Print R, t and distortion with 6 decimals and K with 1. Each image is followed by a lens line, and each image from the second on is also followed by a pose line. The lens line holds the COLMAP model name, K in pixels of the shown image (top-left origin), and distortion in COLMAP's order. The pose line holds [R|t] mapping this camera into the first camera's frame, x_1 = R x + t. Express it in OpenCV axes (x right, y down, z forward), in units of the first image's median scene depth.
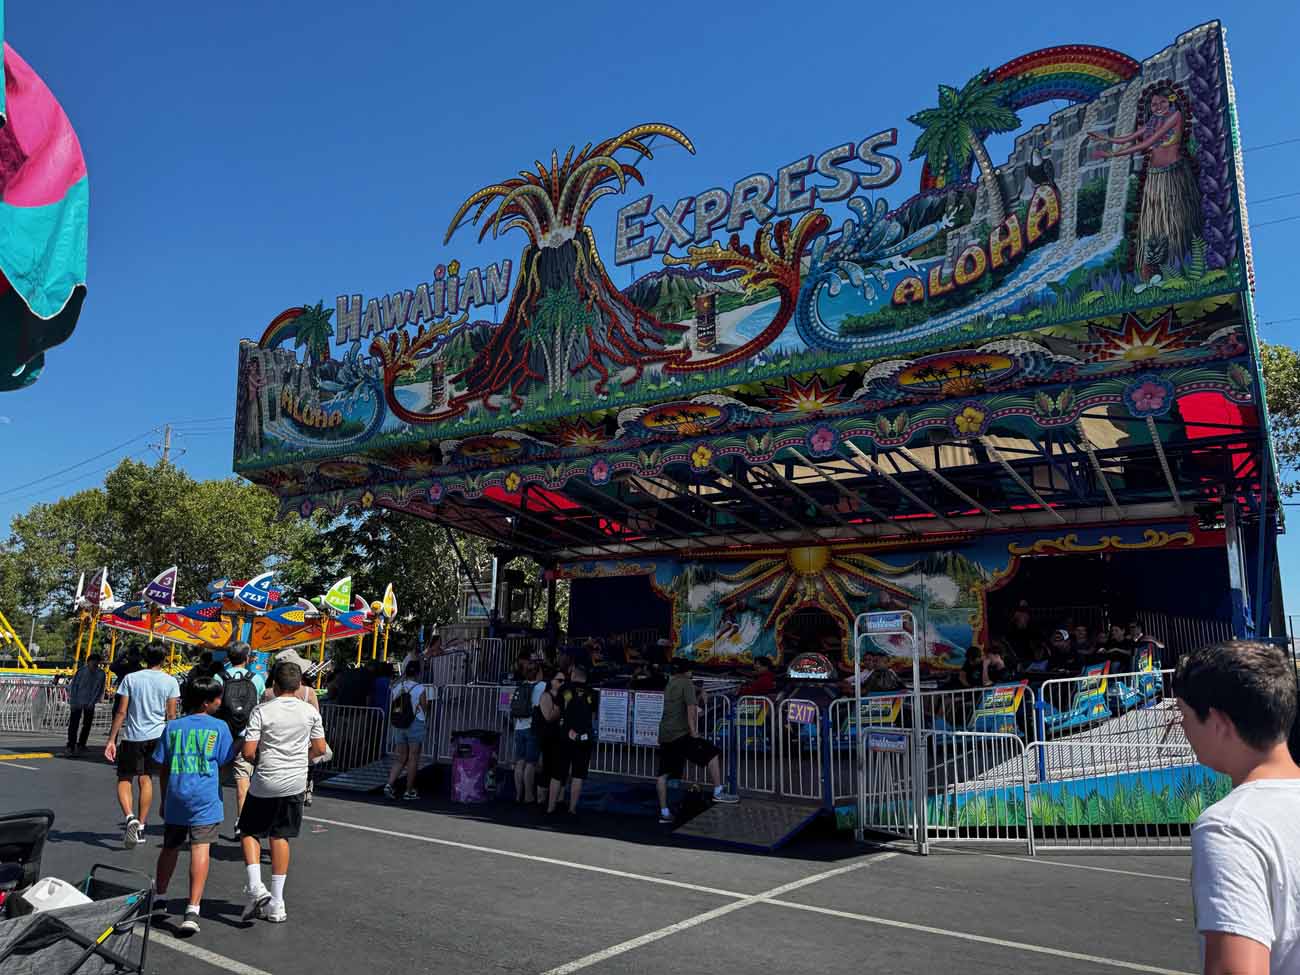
lens RADIAL K [[915.8, 0, 650.0], [0, 915.8, 487.5], [0, 0, 1]] dist [0.194937, -0.330391]
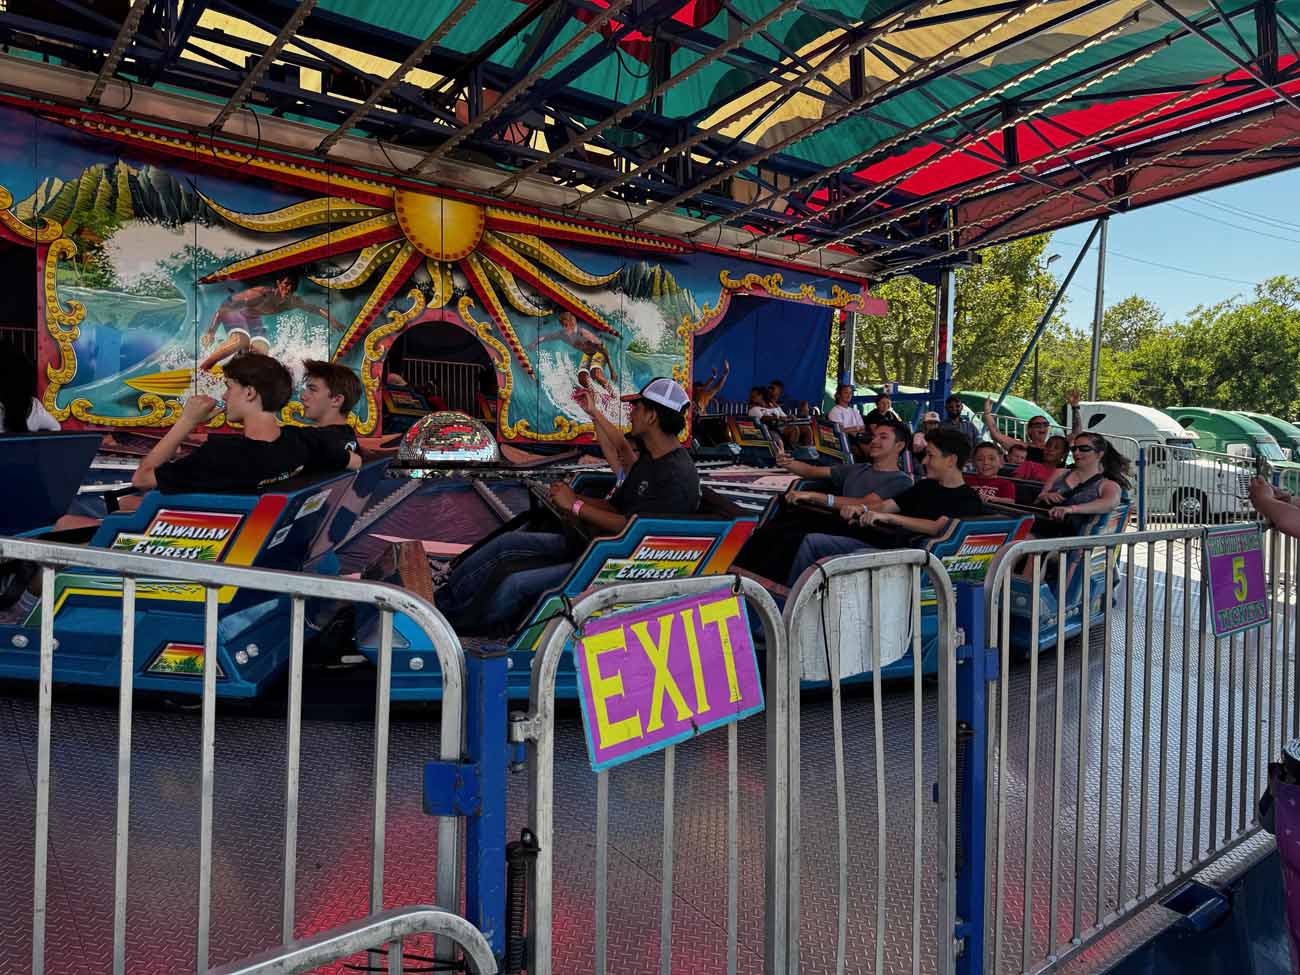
lens RADIAL K [[915.8, 0, 650.0], [0, 915.8, 487.5], [0, 0, 1]] dist [0.194937, -0.330391]
pose [[0.262697, -0.042238, 0.963954, -0.322583], [-0.191517, 0.976881, 0.094997, 0.166724], [-0.945681, -0.209568, 0.248534, 0.847322]]
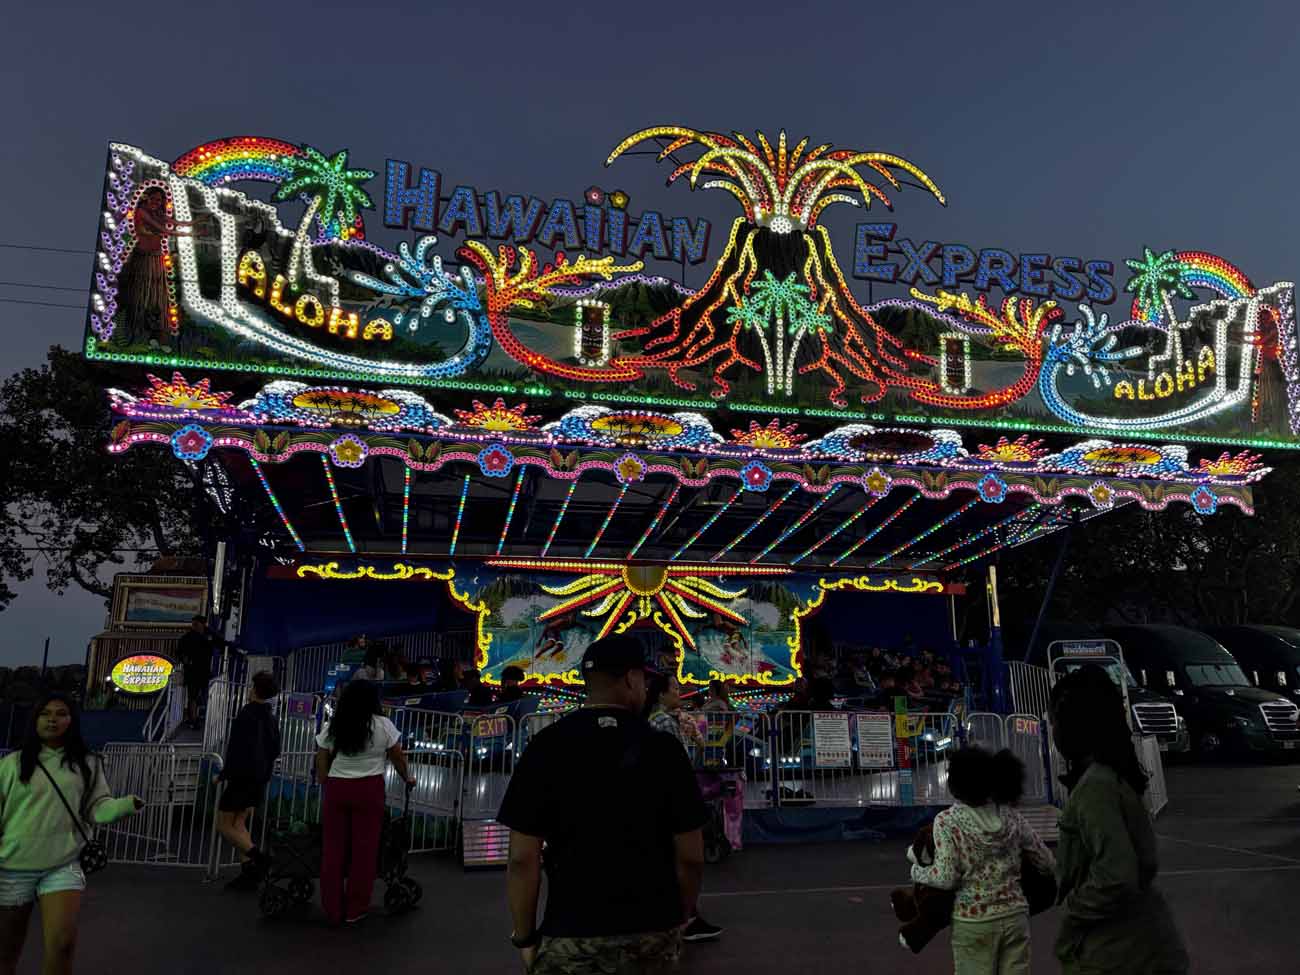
lens RADIAL K [[915.8, 0, 650.0], [0, 915.8, 487.5], [0, 0, 1]] dist [0.194937, -0.330391]
pose [[0.662021, 0.145829, 0.735161, -0.661542], [-0.130587, 0.988328, -0.078453, 0.065382], [-0.738021, -0.044064, 0.673338, 0.365974]]
